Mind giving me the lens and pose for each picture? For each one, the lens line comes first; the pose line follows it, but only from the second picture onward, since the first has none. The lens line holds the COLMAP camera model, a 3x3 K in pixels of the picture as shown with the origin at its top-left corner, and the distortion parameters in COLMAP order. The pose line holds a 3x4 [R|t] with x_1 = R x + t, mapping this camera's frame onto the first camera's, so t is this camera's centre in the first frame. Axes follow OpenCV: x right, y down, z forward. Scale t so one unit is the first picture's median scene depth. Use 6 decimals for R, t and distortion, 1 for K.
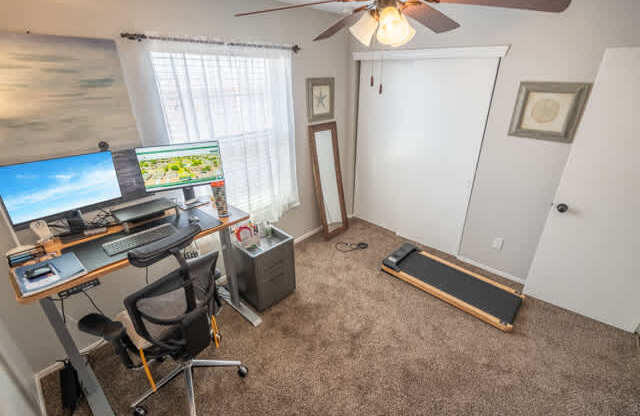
lens RADIAL K [[286.6, 0, 328.6], [0, 286.6, 206.0], [0, 0, 1]] dist [-0.002303, -0.000207]
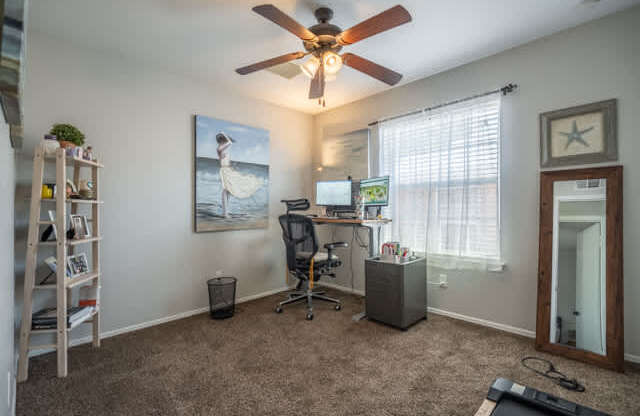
lens RADIAL K [[291.4, 0, 320.0], [0, 291.4, 208.0], [0, 0, 1]] dist [0.001072, 0.000368]
pose [[-0.041753, -0.003852, -0.999121, 0.738404], [-0.397054, 0.917702, 0.013055, 0.023556], [0.916845, 0.397250, -0.039847, 0.564784]]
